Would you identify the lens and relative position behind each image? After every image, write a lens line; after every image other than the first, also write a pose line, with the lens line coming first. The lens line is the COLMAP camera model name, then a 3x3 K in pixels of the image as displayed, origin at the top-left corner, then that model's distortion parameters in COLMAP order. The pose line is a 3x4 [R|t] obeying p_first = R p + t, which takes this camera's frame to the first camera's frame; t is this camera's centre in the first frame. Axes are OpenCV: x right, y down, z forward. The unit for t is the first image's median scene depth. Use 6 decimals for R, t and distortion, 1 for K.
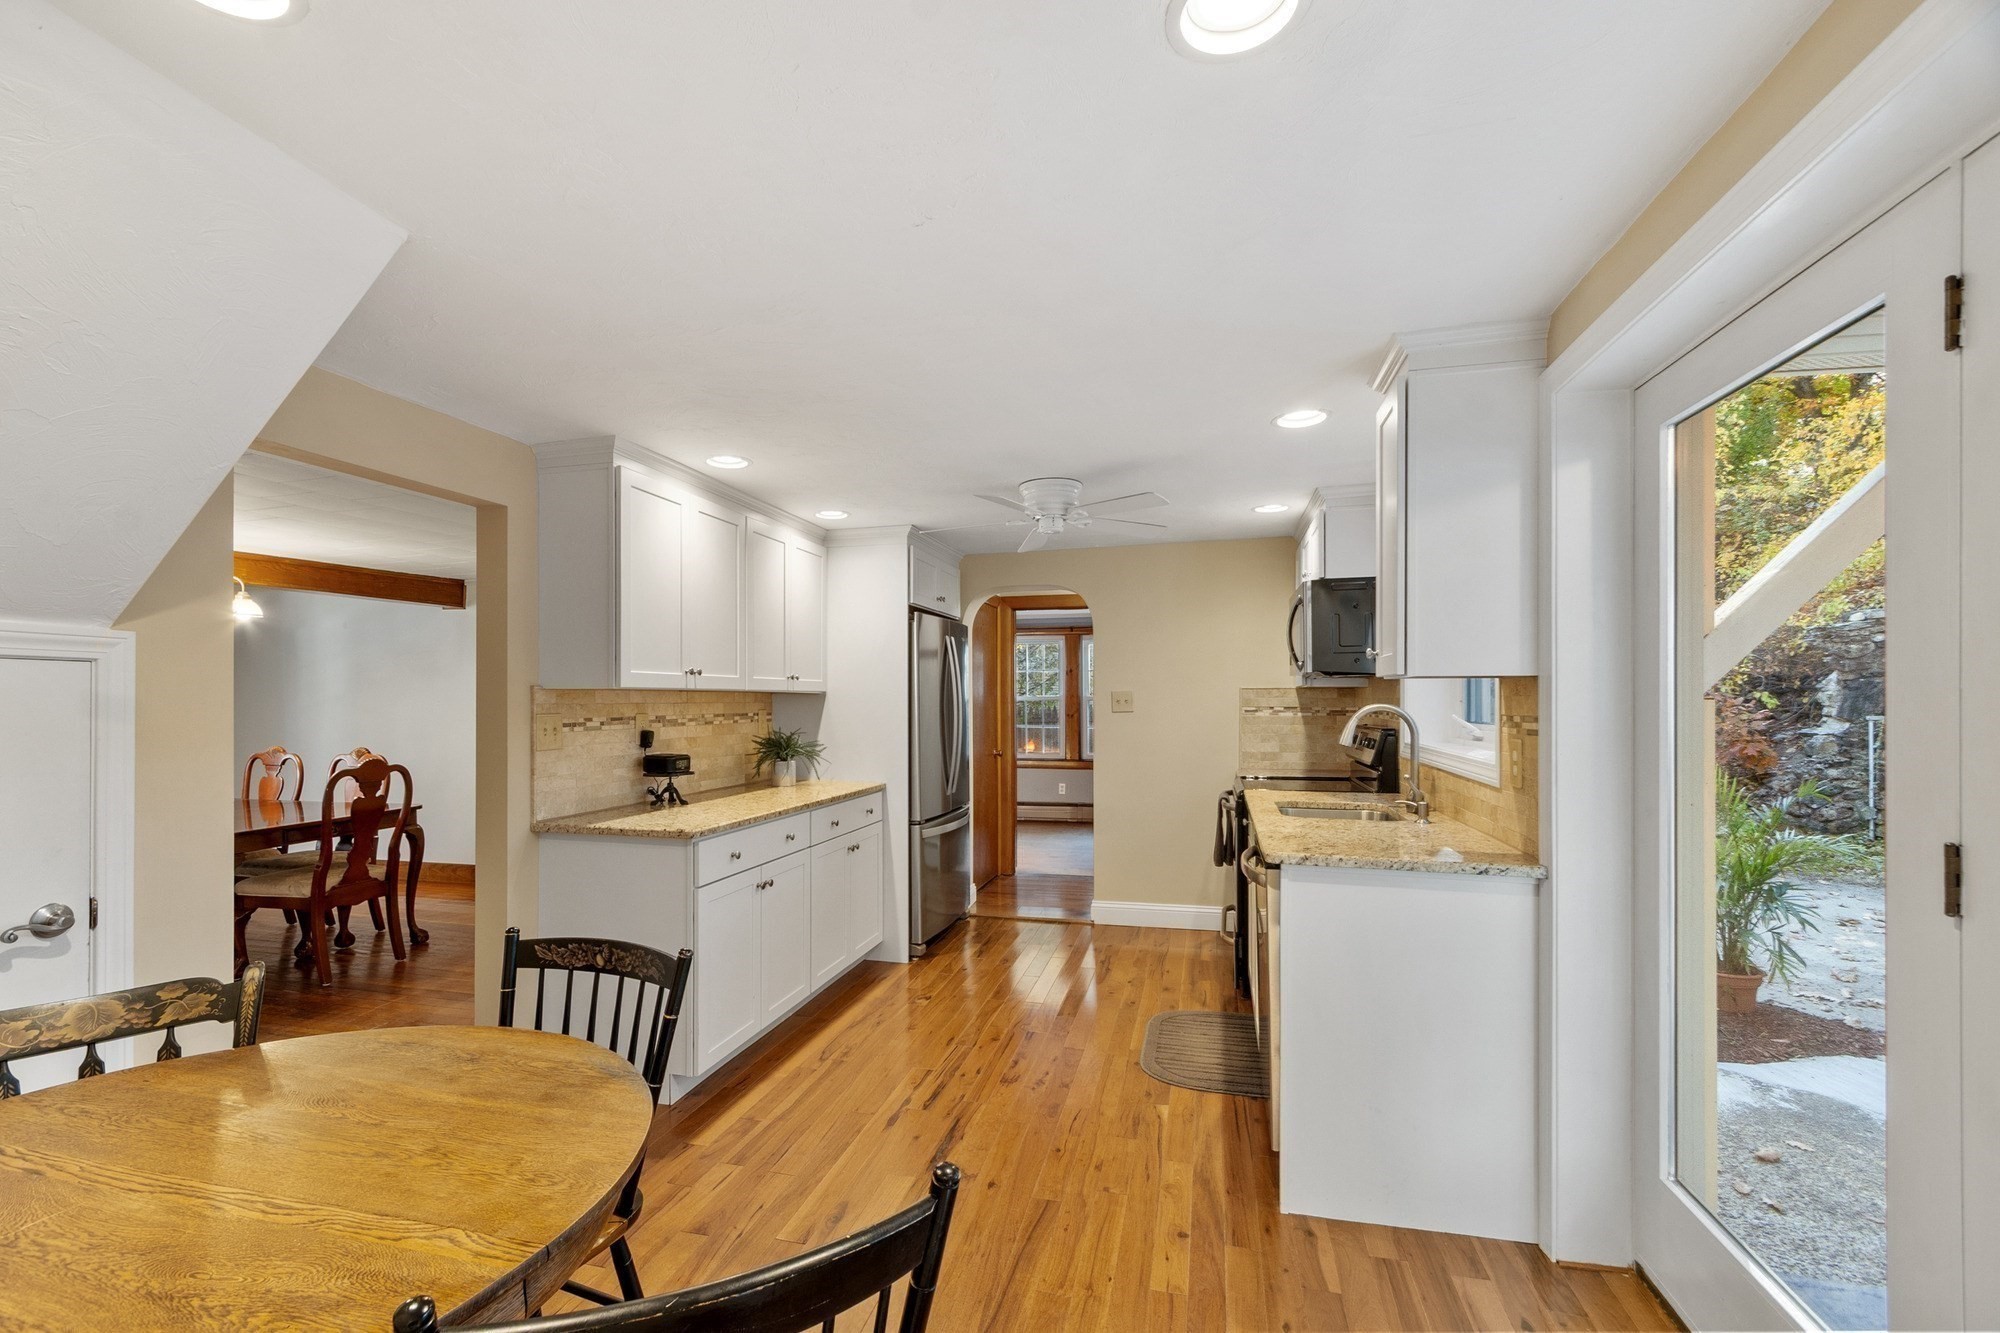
lens RADIAL K [[866.2, 0, 1000.7], [0, 866.2, 686.6], [0, 0, 1]] dist [-0.002054, -0.000588]
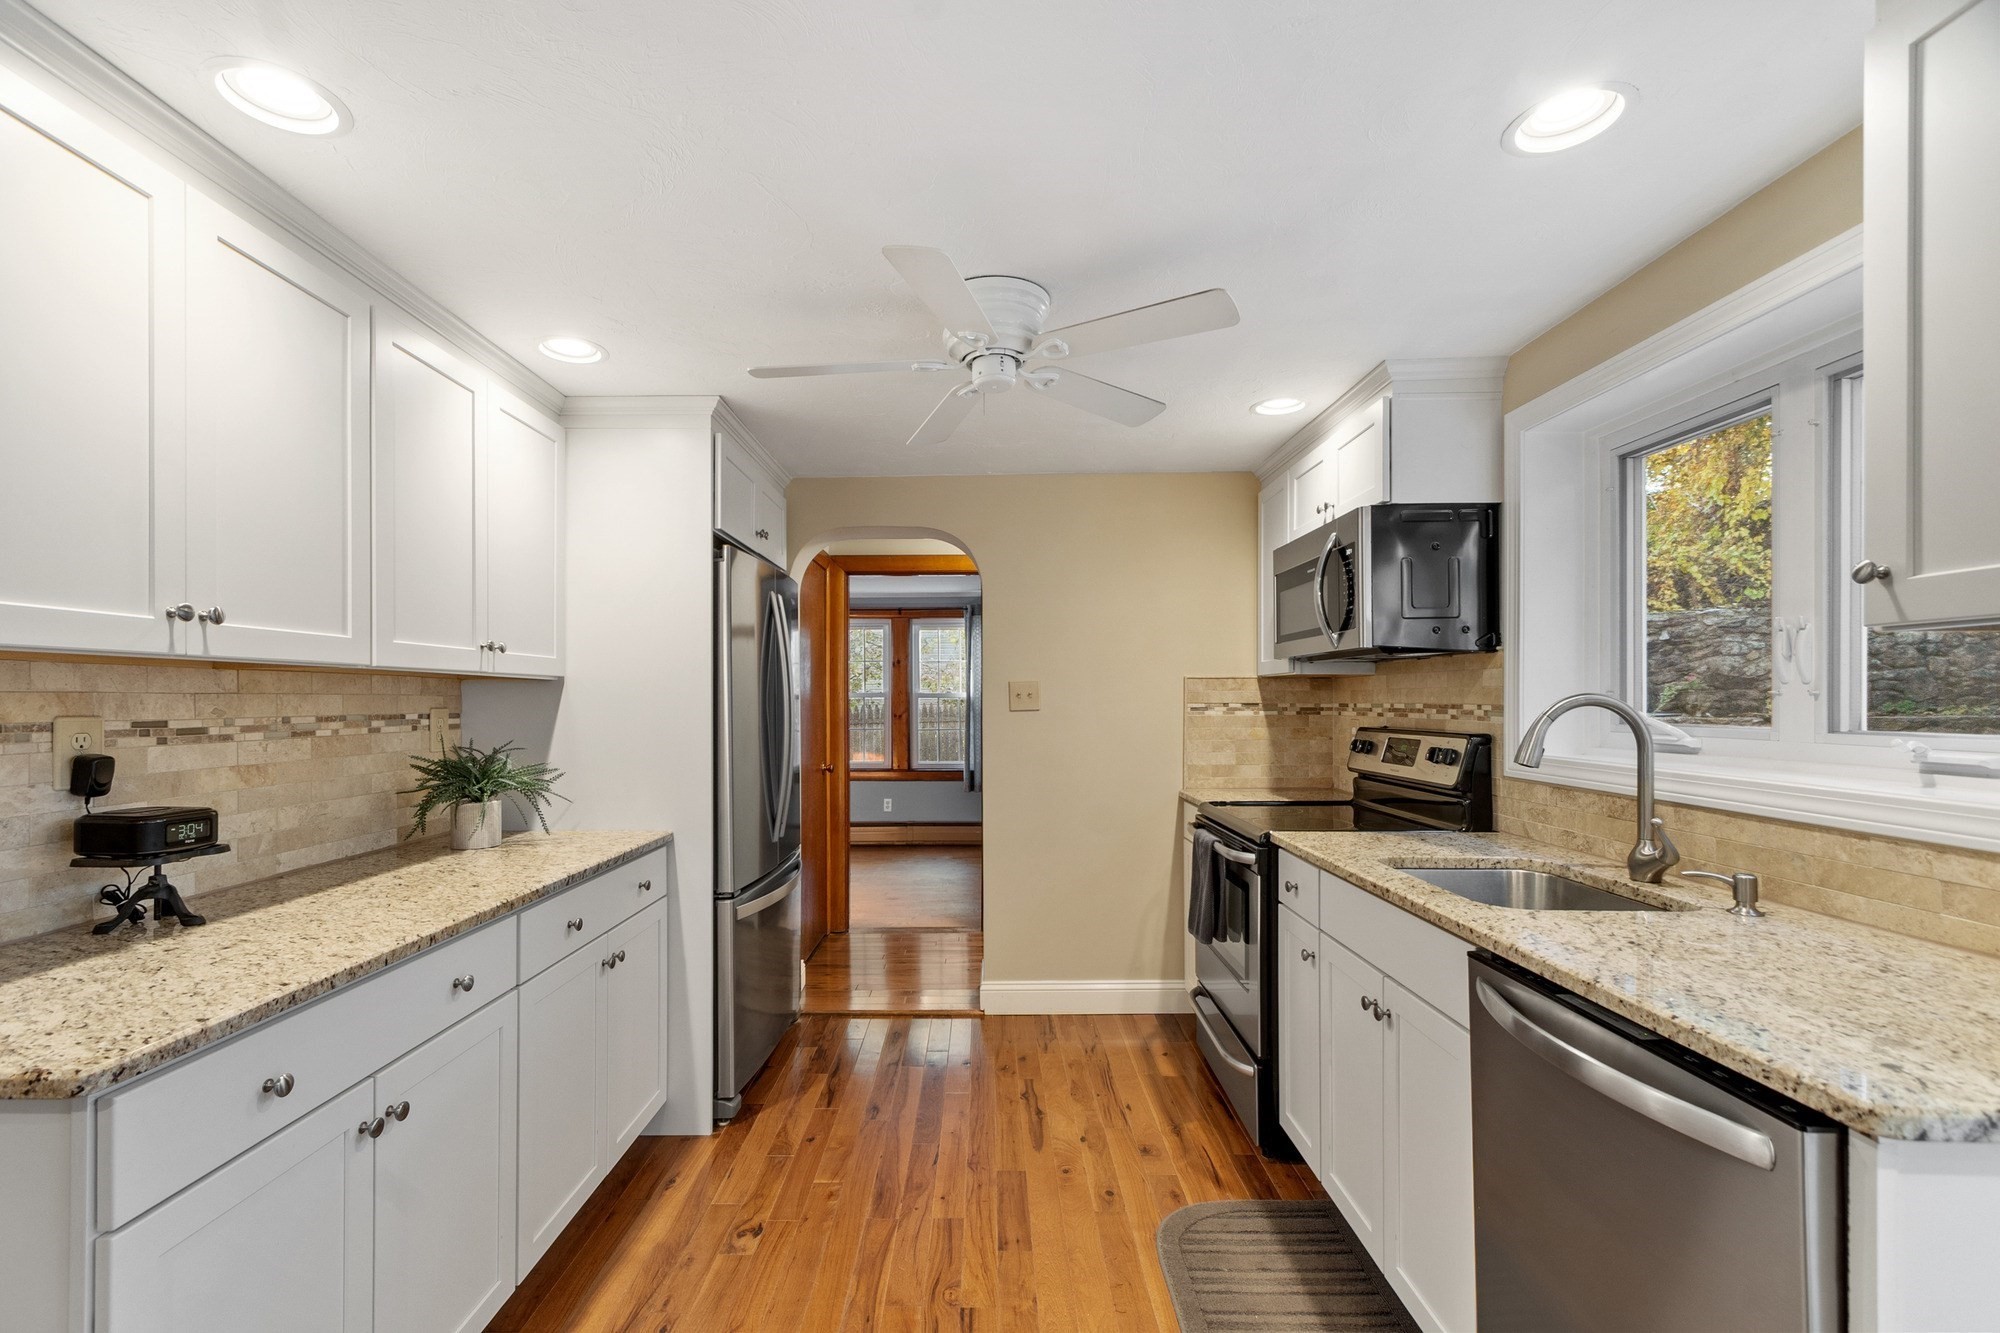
lens RADIAL K [[866.2, 0, 979.8], [0, 866.2, 694.1], [0, 0, 1]] dist [-0.002054, -0.000588]
pose [[0.975012, 0.001511, 0.222148, -0.062702], [-0.003435, 0.999960, 0.008277, 0.012627], [-0.222127, -0.008833, 0.974978, 0.397619]]
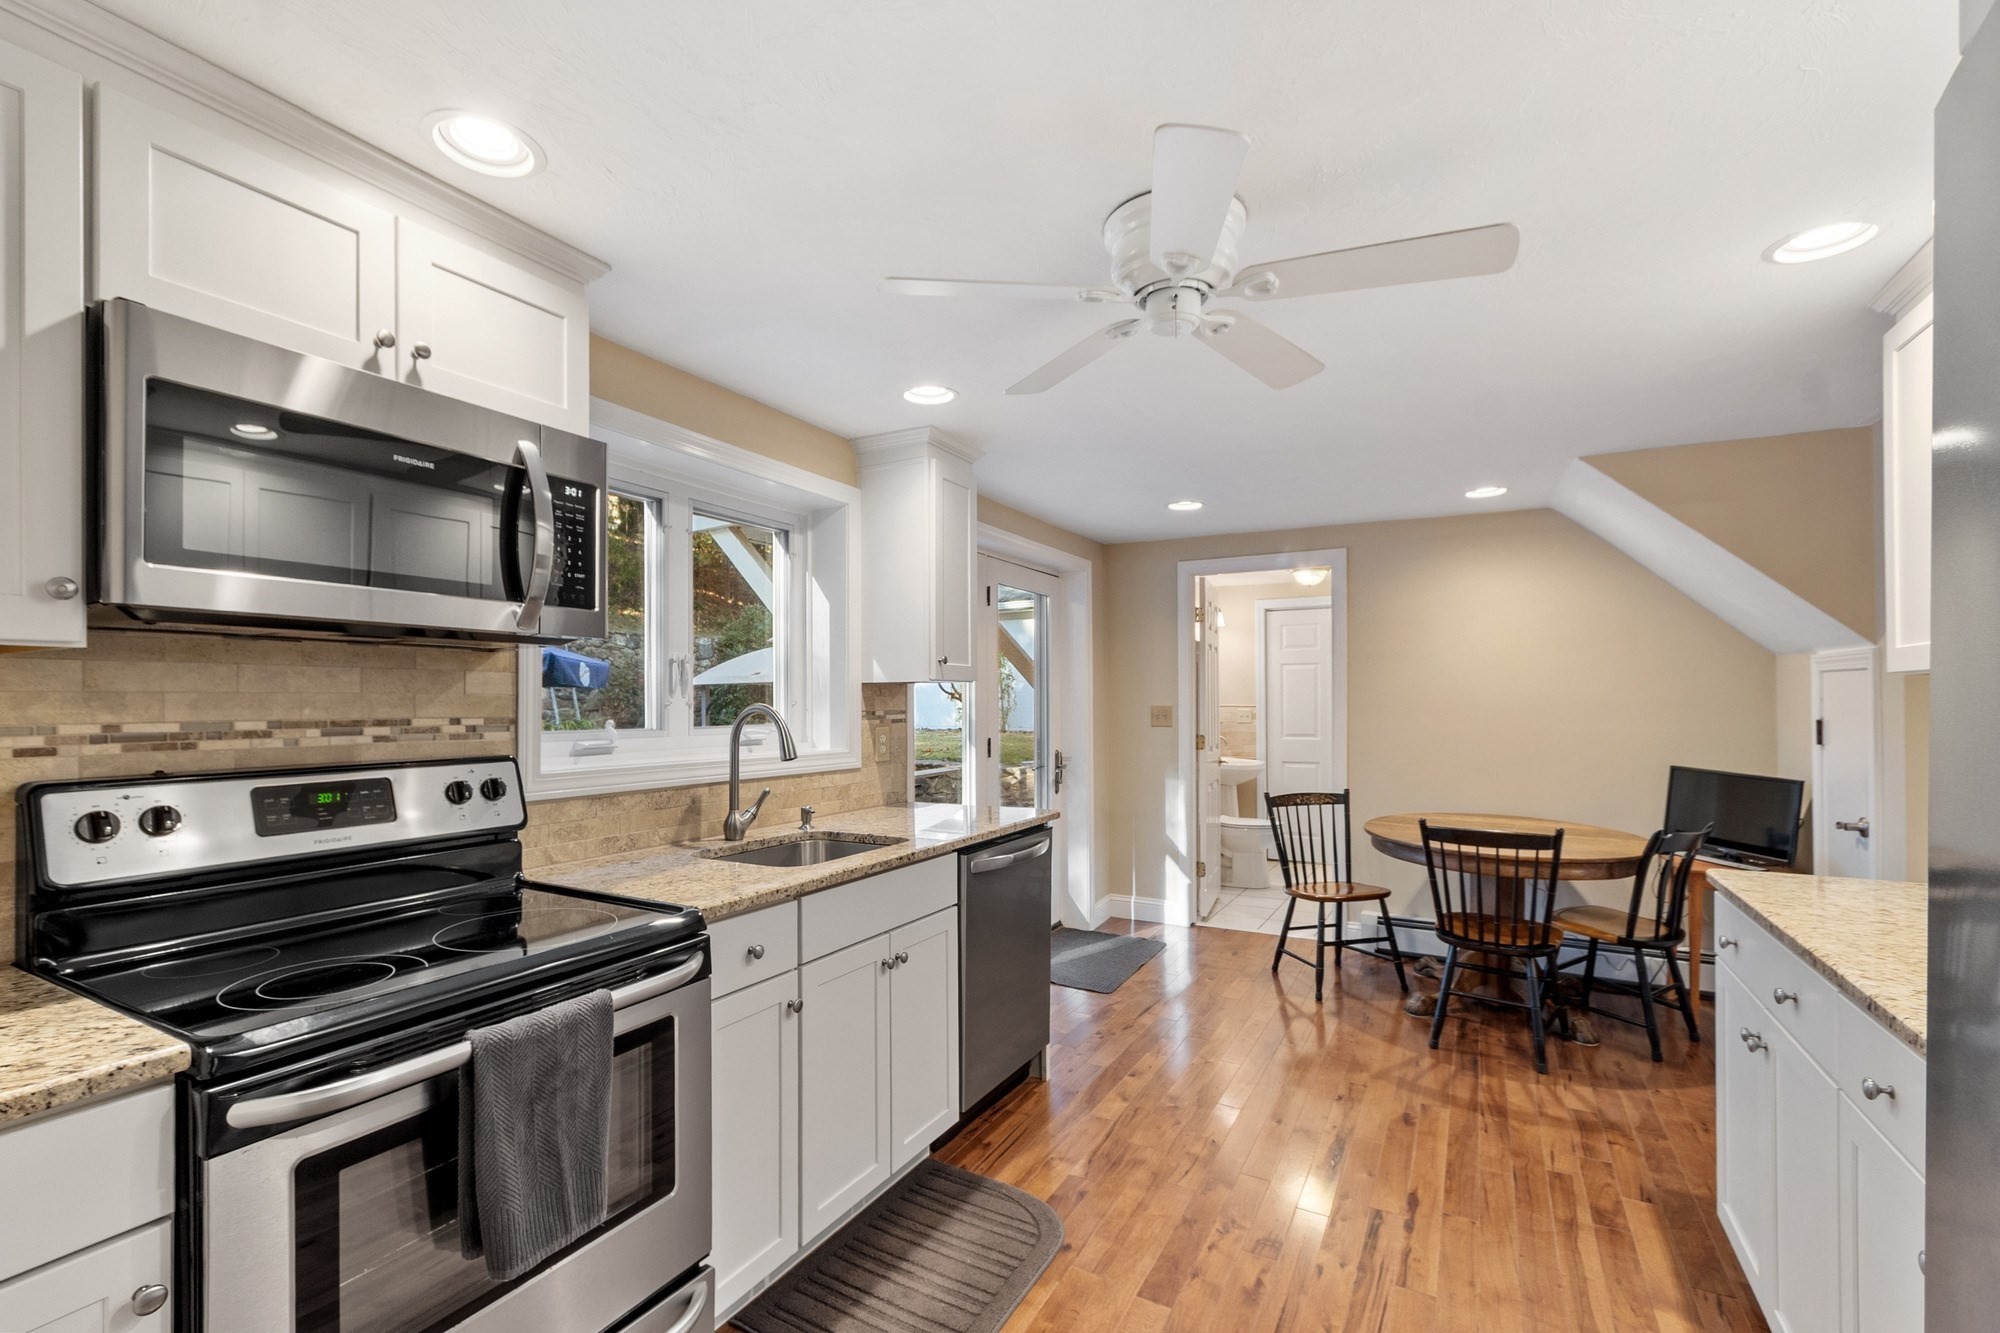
lens RADIAL K [[866.2, 0, 969.7], [0, 866.2, 706.3], [0, 0, 1]] dist [-0.002054, -0.000588]
pose [[-0.958867, 0.000924, 0.283853, 0.030821], [-0.001724, 0.999957, -0.009082, 0.021259], [-0.283850, -0.009198, -0.958825, 1.269545]]
